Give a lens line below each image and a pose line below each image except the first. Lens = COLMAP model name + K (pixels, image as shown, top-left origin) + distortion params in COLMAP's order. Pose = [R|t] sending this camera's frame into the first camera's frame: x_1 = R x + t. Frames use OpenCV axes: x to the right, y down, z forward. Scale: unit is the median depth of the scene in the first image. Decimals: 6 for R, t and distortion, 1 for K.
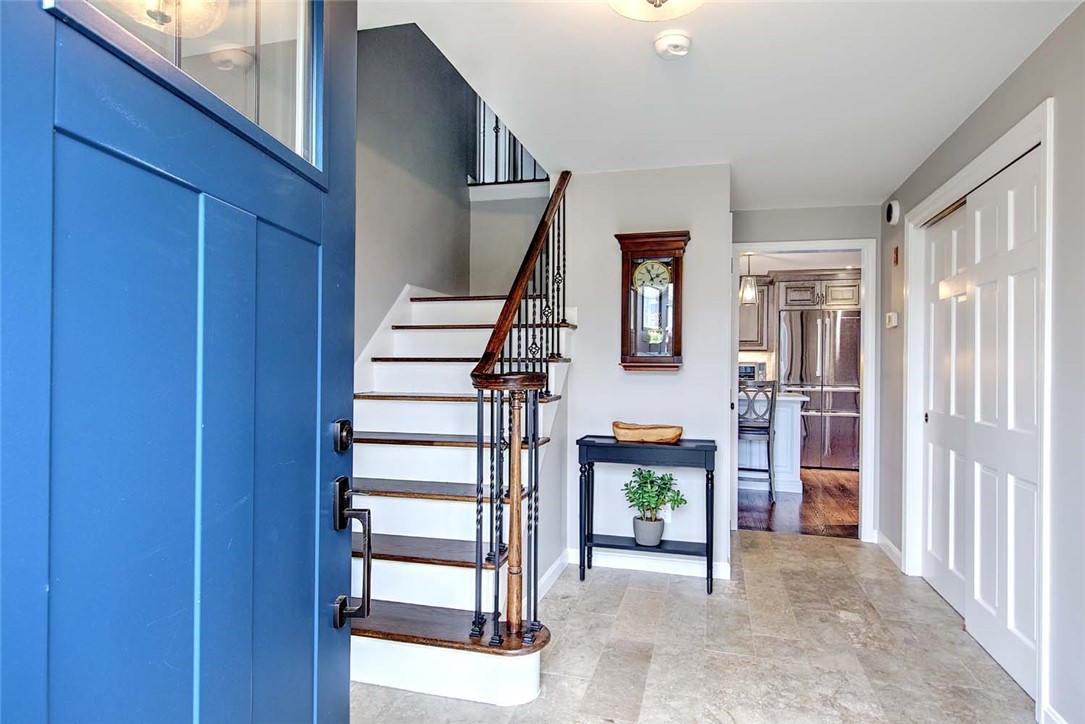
lens RADIAL K [[617.2, 0, 548.4], [0, 617.2, 363.4], [0, 0, 1]] dist [0.004470, -0.002524]
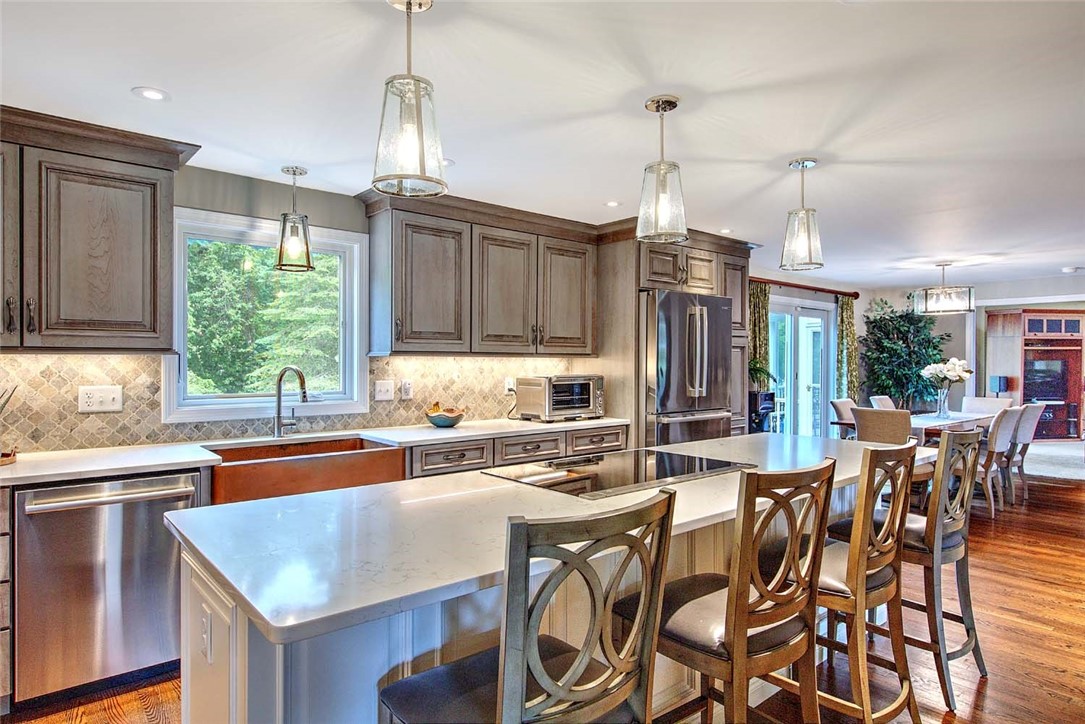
lens RADIAL K [[617.2, 0, 548.4], [0, 617.2, 363.4], [0, 0, 1]] dist [0.004470, -0.002524]
pose [[0.559676, -0.010077, 0.828650, -0.362431], [0.001207, 0.999935, 0.011345, -0.045171], [-0.828711, -0.005350, 0.559652, 1.646607]]
